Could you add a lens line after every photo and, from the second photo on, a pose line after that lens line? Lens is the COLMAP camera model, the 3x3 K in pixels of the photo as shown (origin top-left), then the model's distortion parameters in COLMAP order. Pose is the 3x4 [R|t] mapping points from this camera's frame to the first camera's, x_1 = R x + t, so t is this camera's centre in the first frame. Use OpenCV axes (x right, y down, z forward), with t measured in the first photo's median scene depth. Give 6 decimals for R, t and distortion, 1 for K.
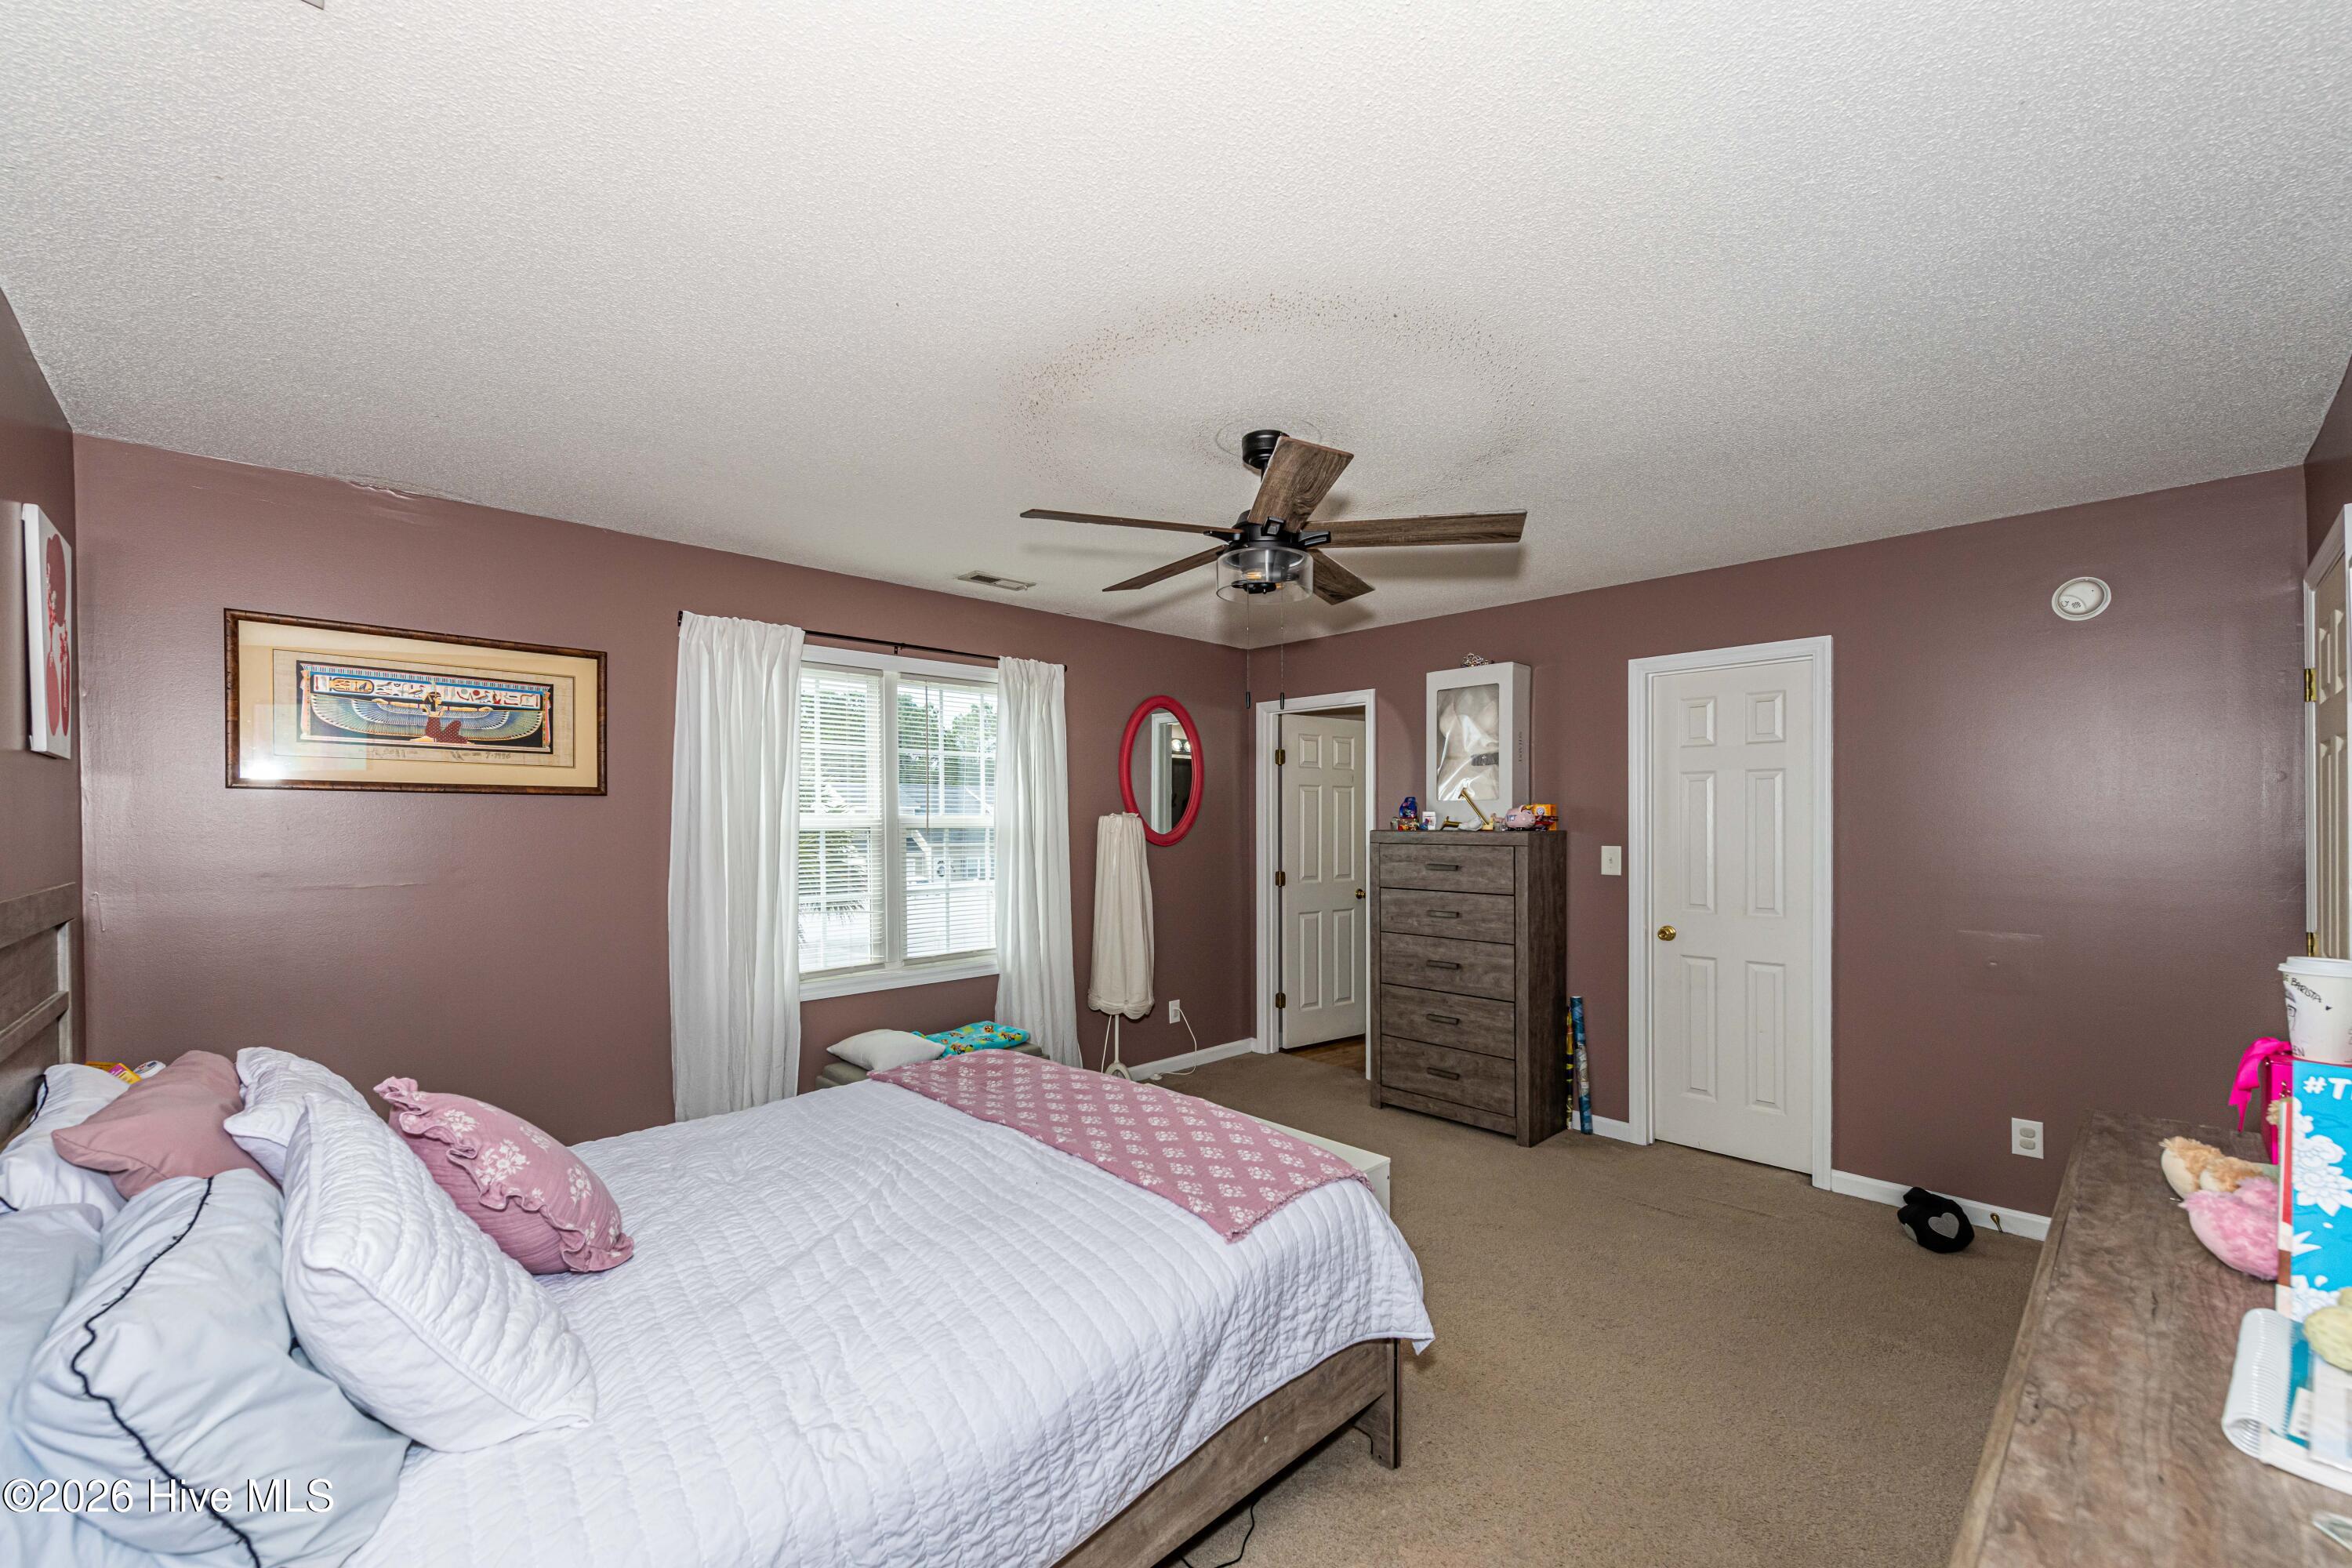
lens RADIAL K [[937.0, 0, 1179.1], [0, 937.0, 794.0], [0, 0, 1]] dist [0.016555, -0.008201]
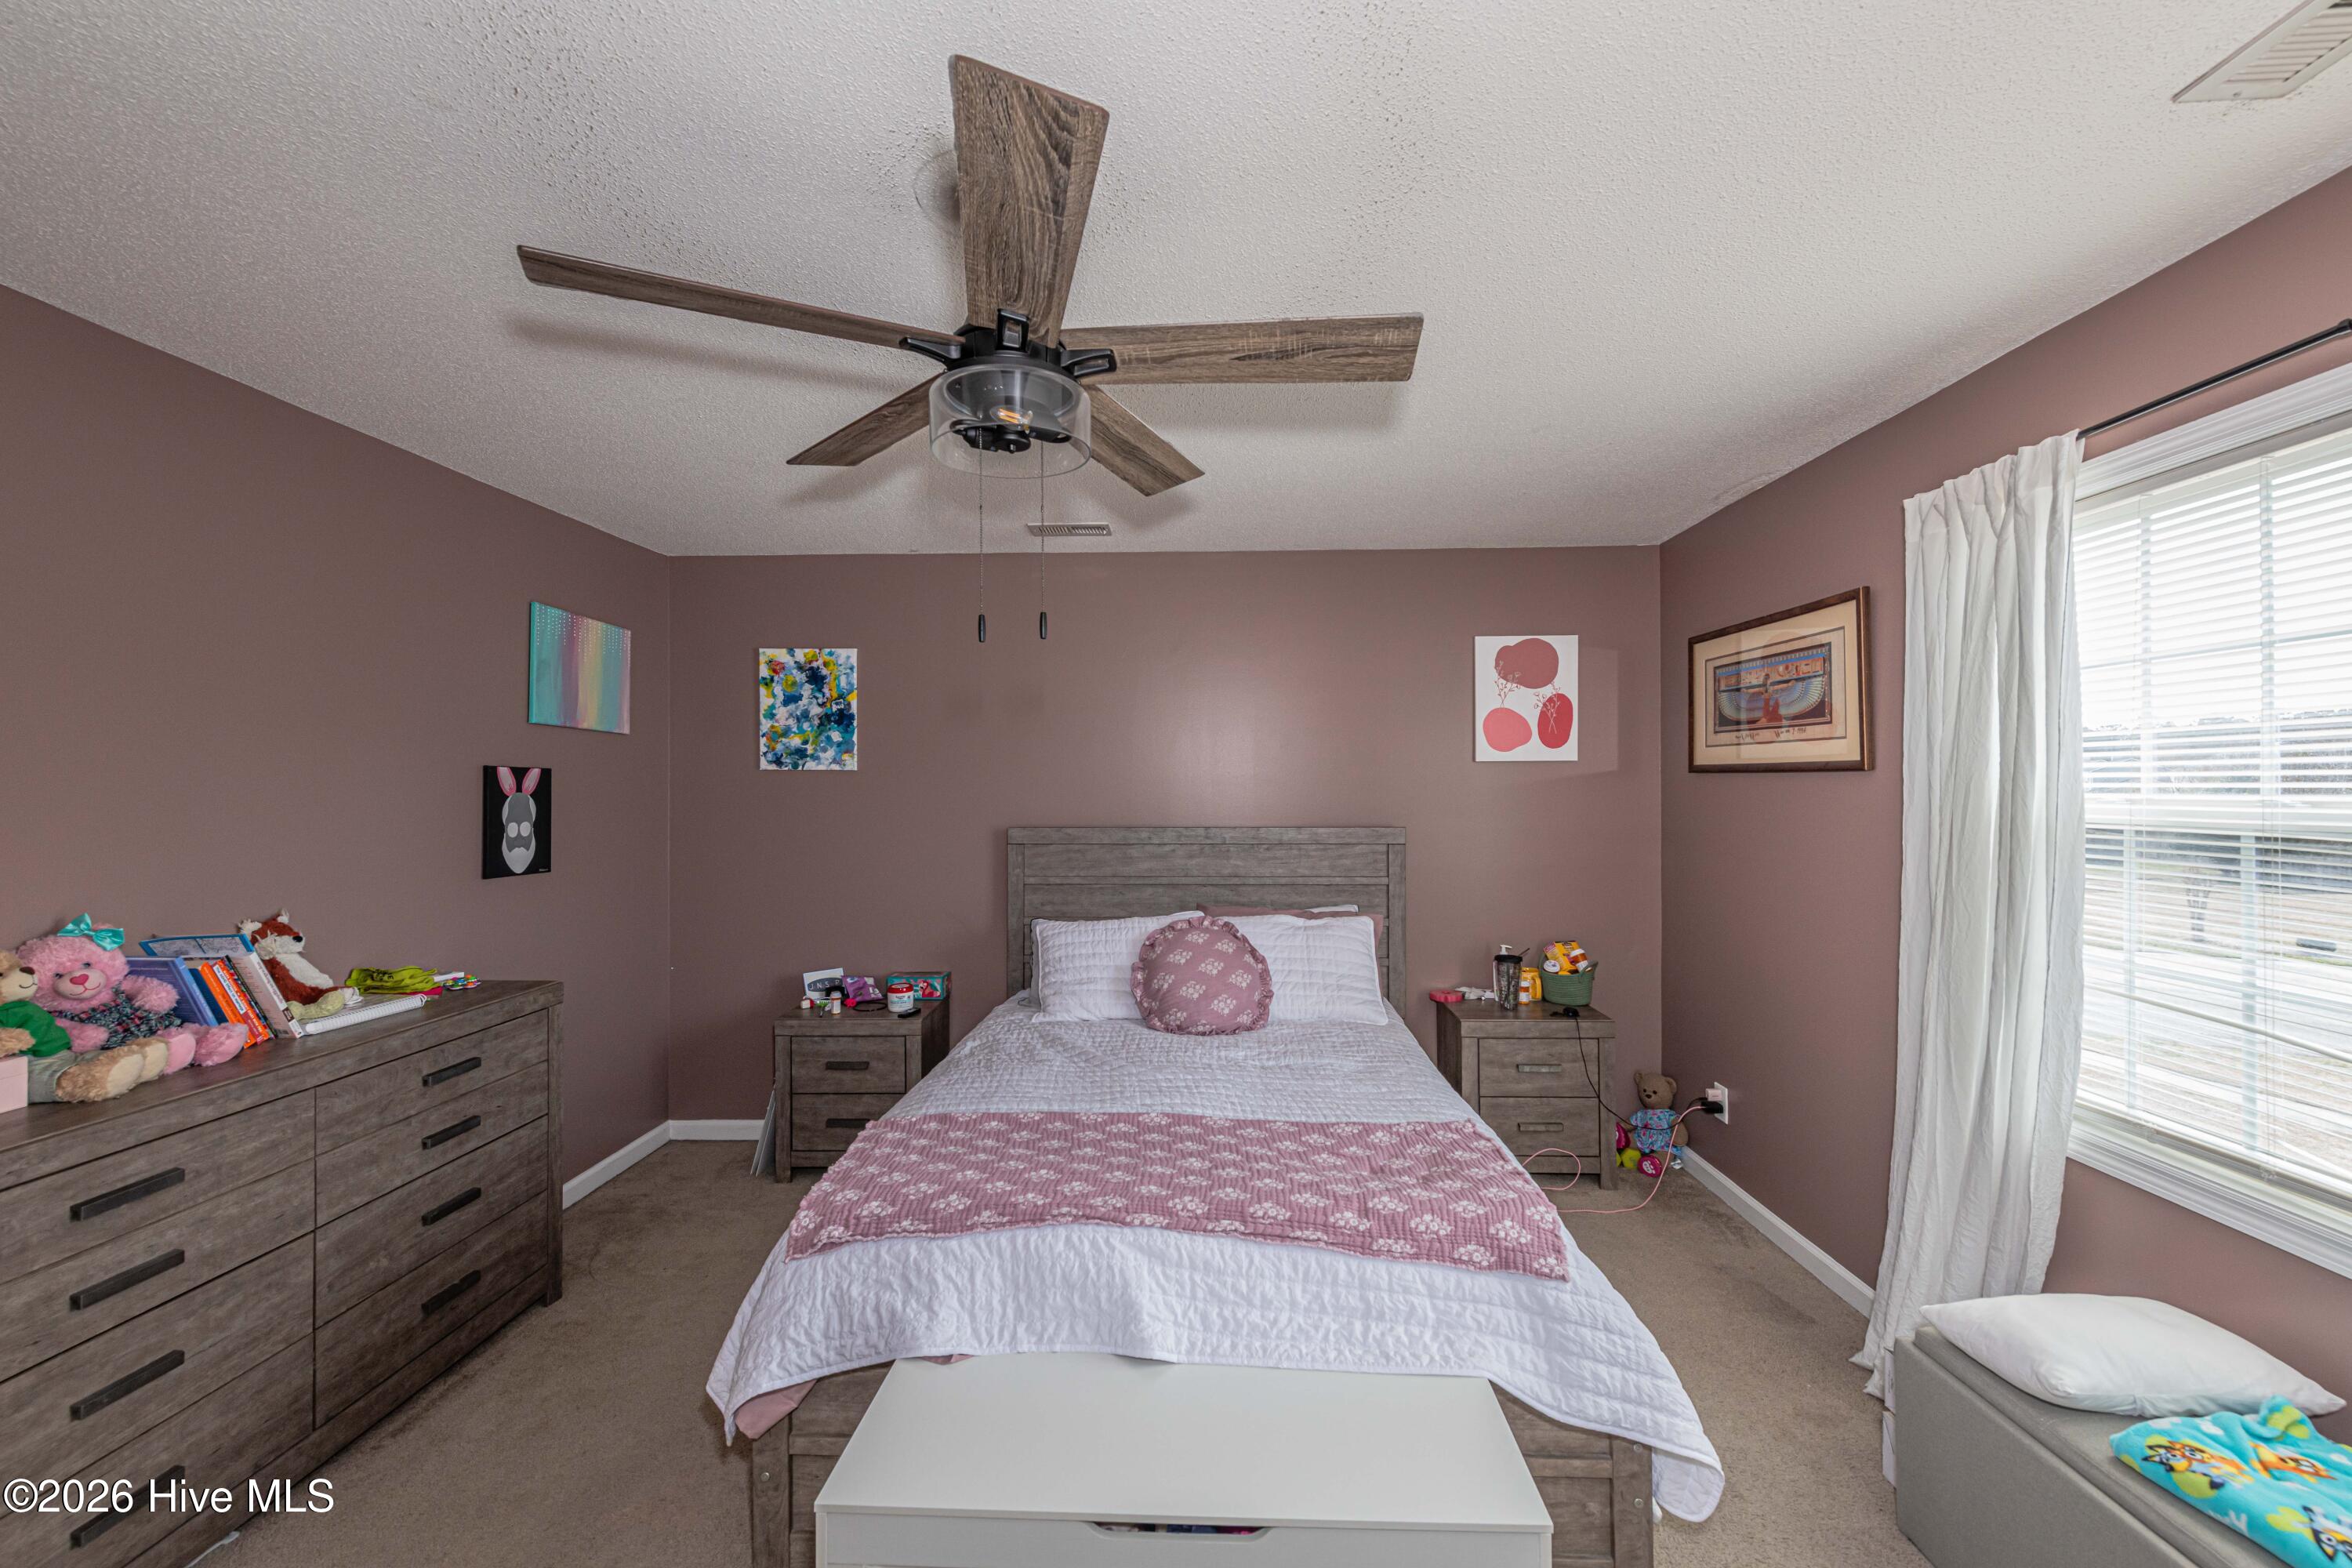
lens RADIAL K [[915.3, 0, 1176.0], [0, 915.3, 784.0], [0, 0, 1]] dist [0.015040, -0.007312]
pose [[-0.721576, 0.009128, -0.692275, 0.273377], [0.031663, 0.999302, -0.019828, 0.008062], [0.691611, -0.036227, -0.721361, 0.946210]]
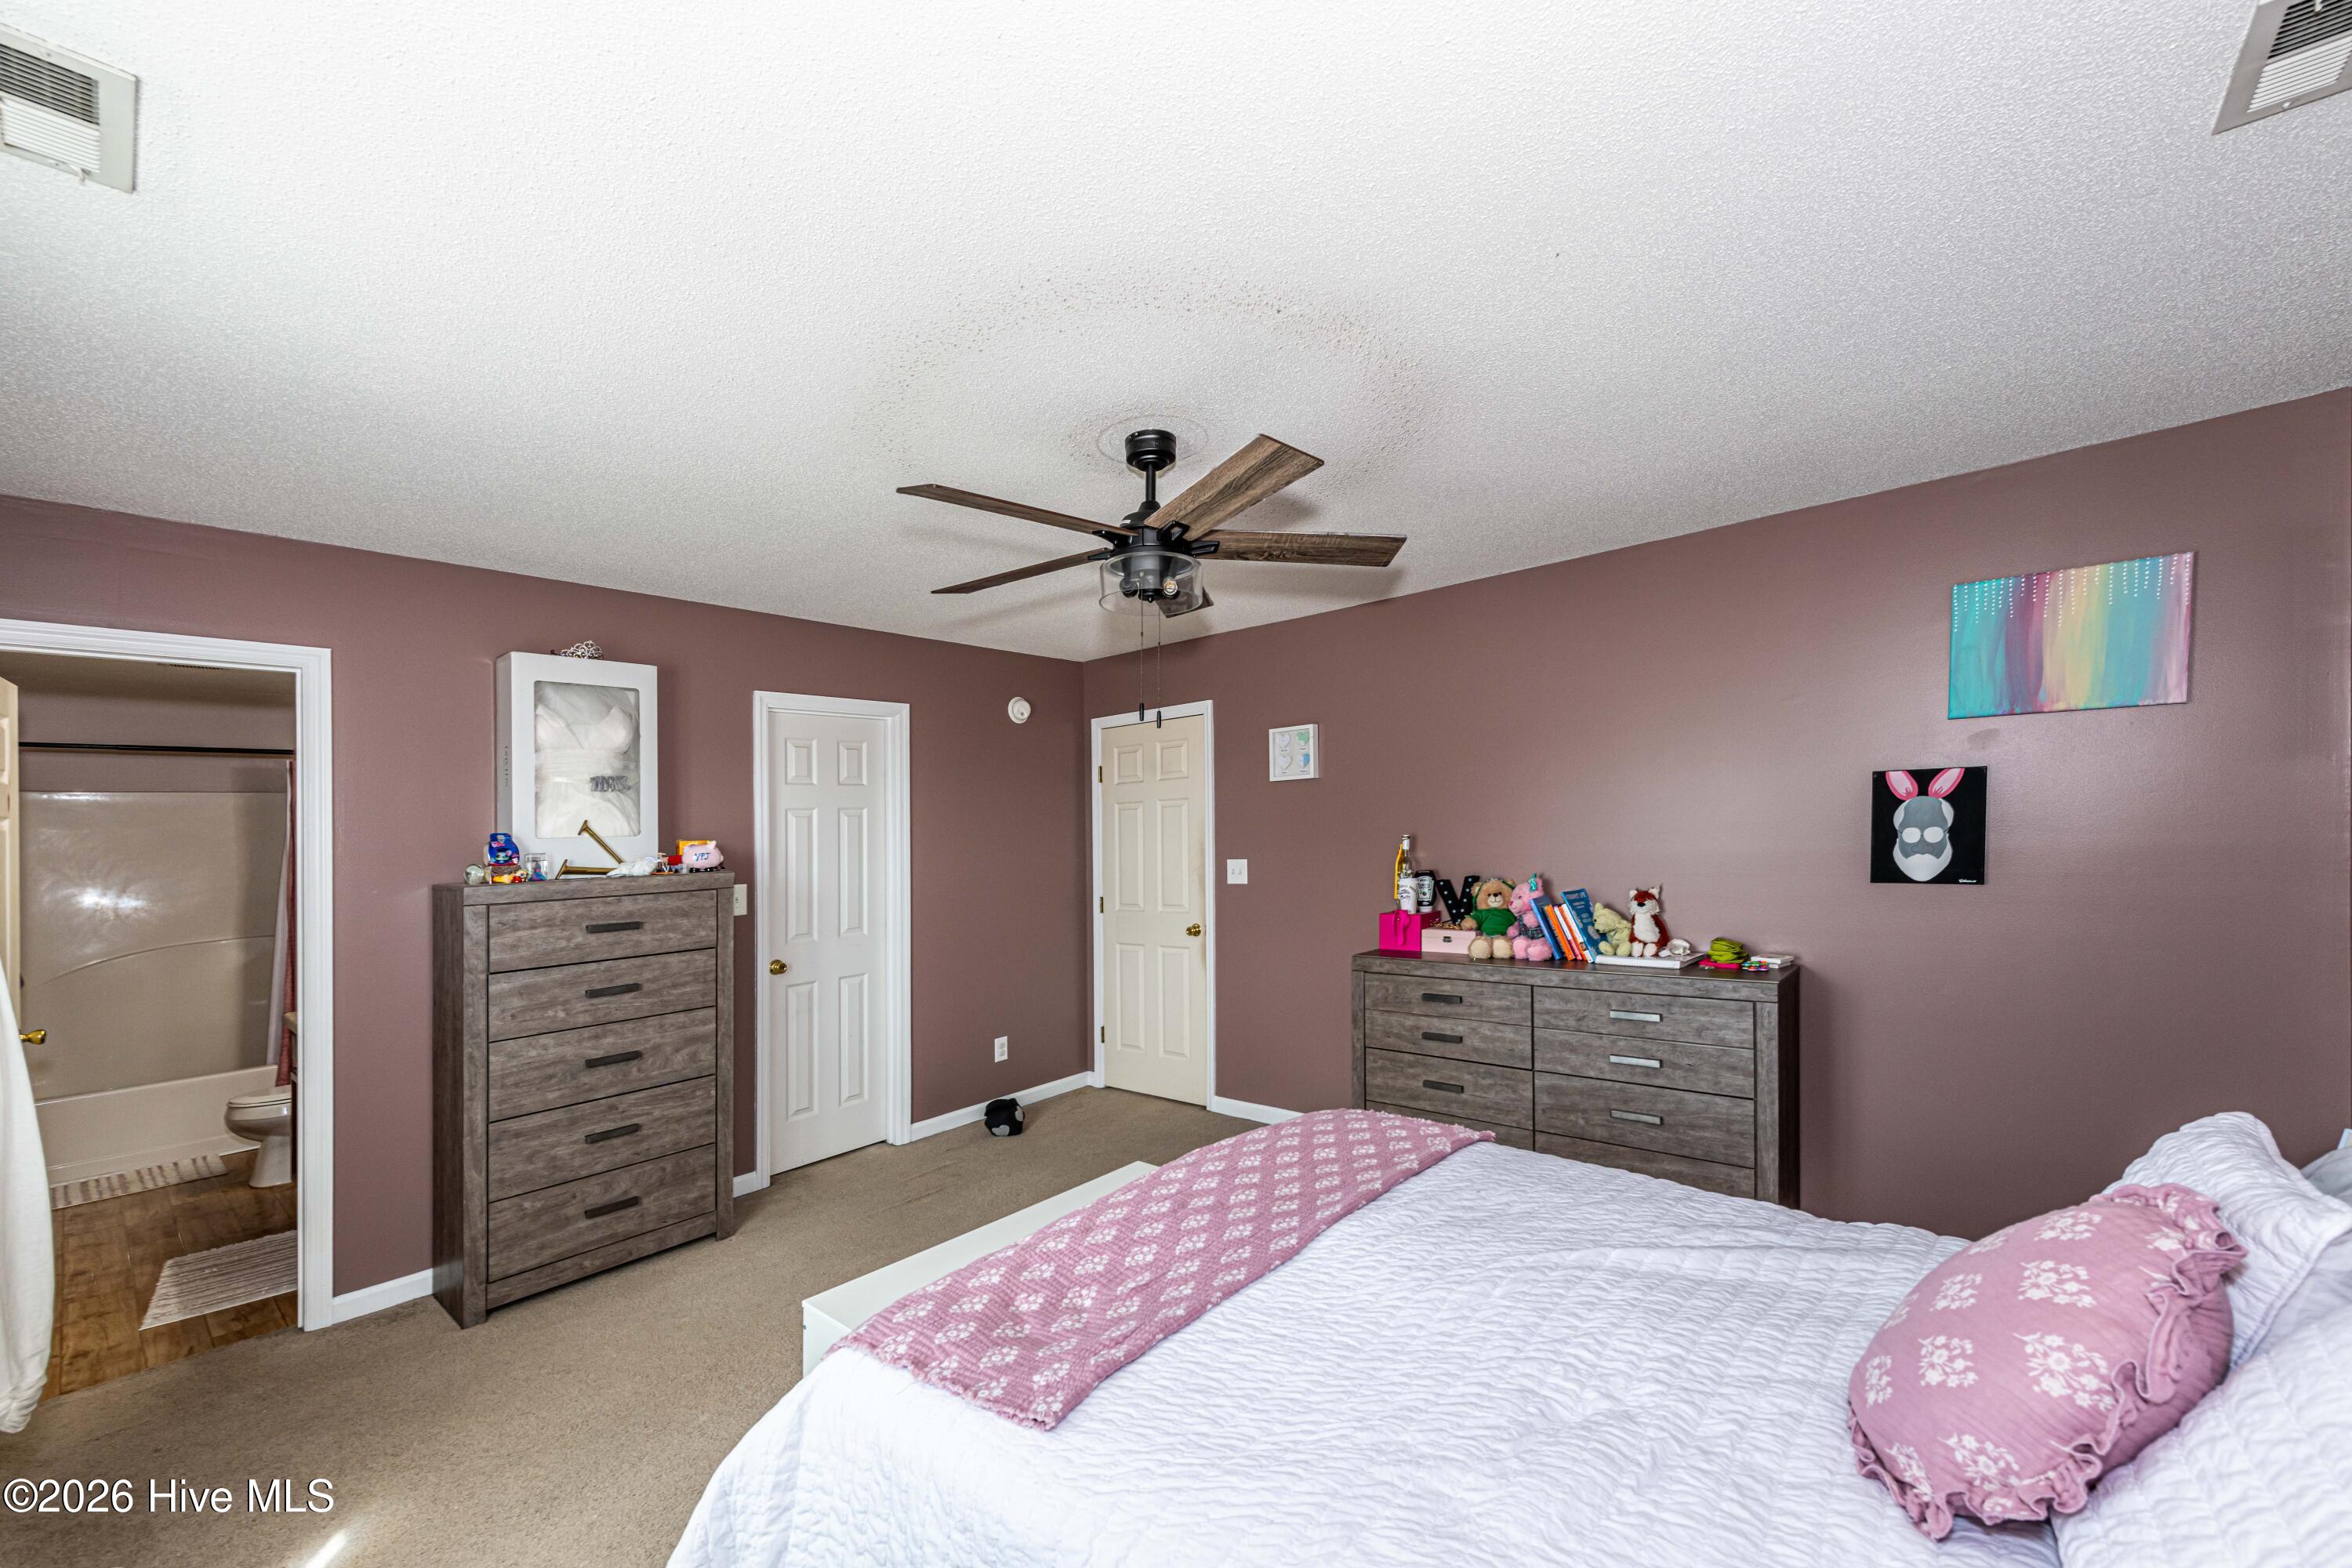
lens RADIAL K [[963.3, 0, 1180.5], [0, 963.3, 813.0], [0, 0, 1]] dist [-0.000096, -0.000088]
pose [[-0.108442, 0.020955, 0.993882, -0.554100], [0.007599, 0.999766, -0.020250, 0.007025], [-0.994074, 0.005356, -0.108576, 0.670953]]
